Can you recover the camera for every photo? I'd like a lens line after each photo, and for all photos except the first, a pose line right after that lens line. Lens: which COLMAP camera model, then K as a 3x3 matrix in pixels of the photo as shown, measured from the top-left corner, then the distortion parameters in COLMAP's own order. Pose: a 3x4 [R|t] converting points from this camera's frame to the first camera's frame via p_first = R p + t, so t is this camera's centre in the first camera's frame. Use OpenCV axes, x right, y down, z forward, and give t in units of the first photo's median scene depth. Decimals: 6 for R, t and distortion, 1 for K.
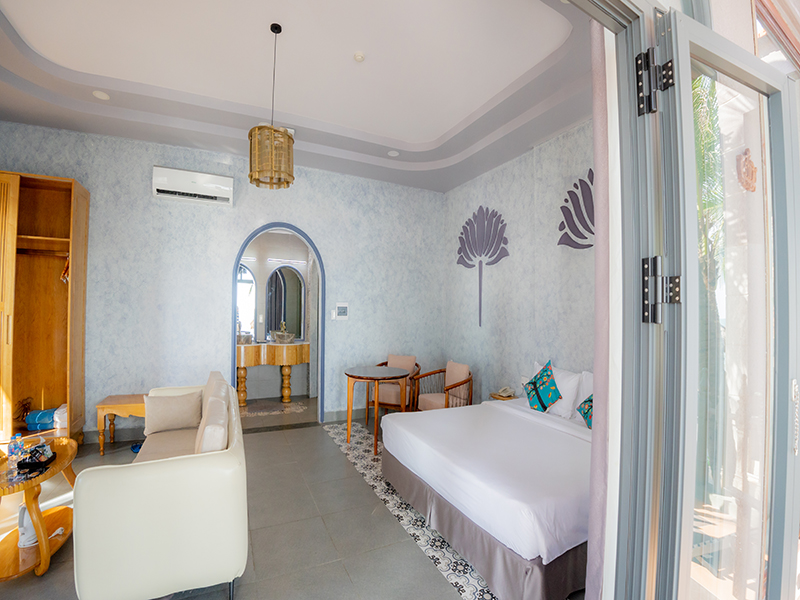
lens RADIAL K [[362.1, 0, 397.4], [0, 362.1, 308.5], [0, 0, 1]] dist [-0.067592, 0.007846]
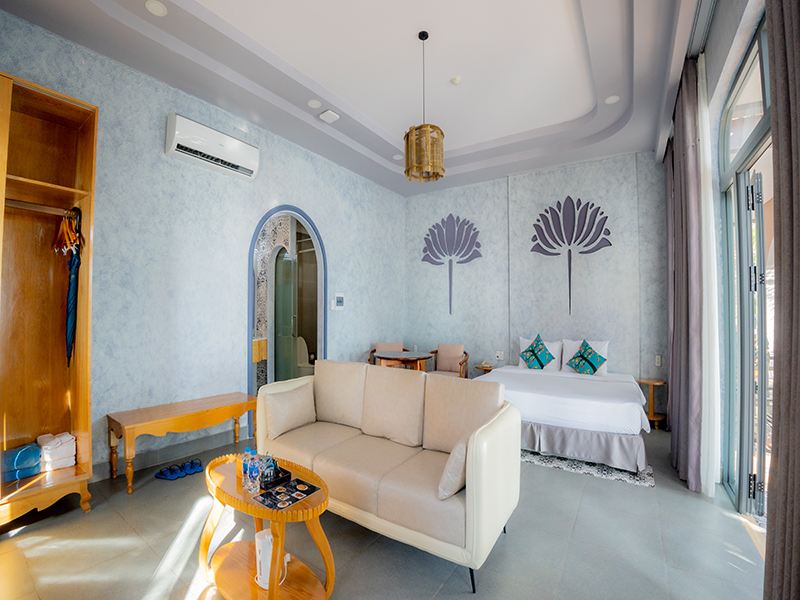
lens RADIAL K [[362.1, 0, 402.5], [0, 362.1, 310.1], [0, 0, 1]] dist [-0.067592, 0.007846]
pose [[0.856276, -0.011151, 0.516399, -0.614391], [0.008672, 0.999936, 0.007212, 0.030487], [-0.516446, -0.001697, 0.856318, 0.057608]]
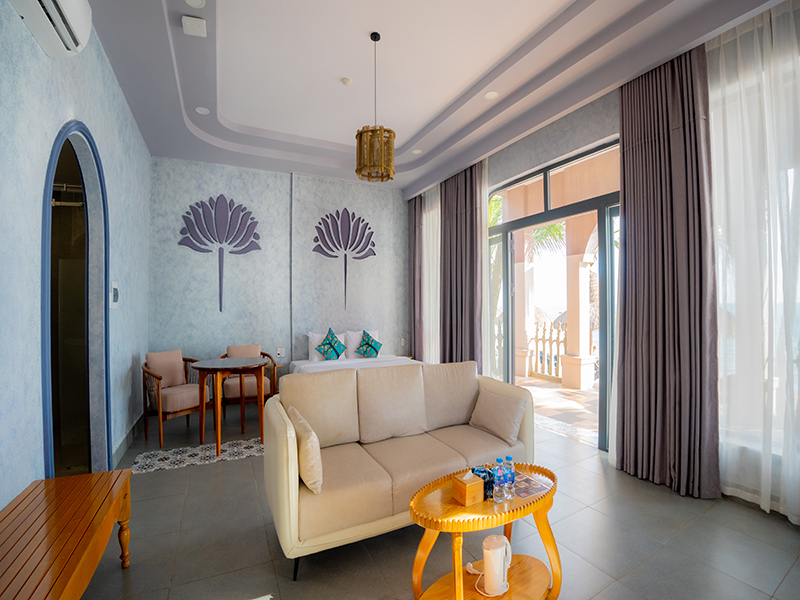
lens RADIAL K [[362.1, 0, 402.8], [0, 362.1, 306.8], [0, 0, 1]] dist [-0.067592, 0.007846]
pose [[-0.024205, -0.018835, 0.999530, -0.924566], [0.001870, 0.999820, 0.018885, 0.020964], [-0.999705, 0.002327, -0.024166, 0.585216]]
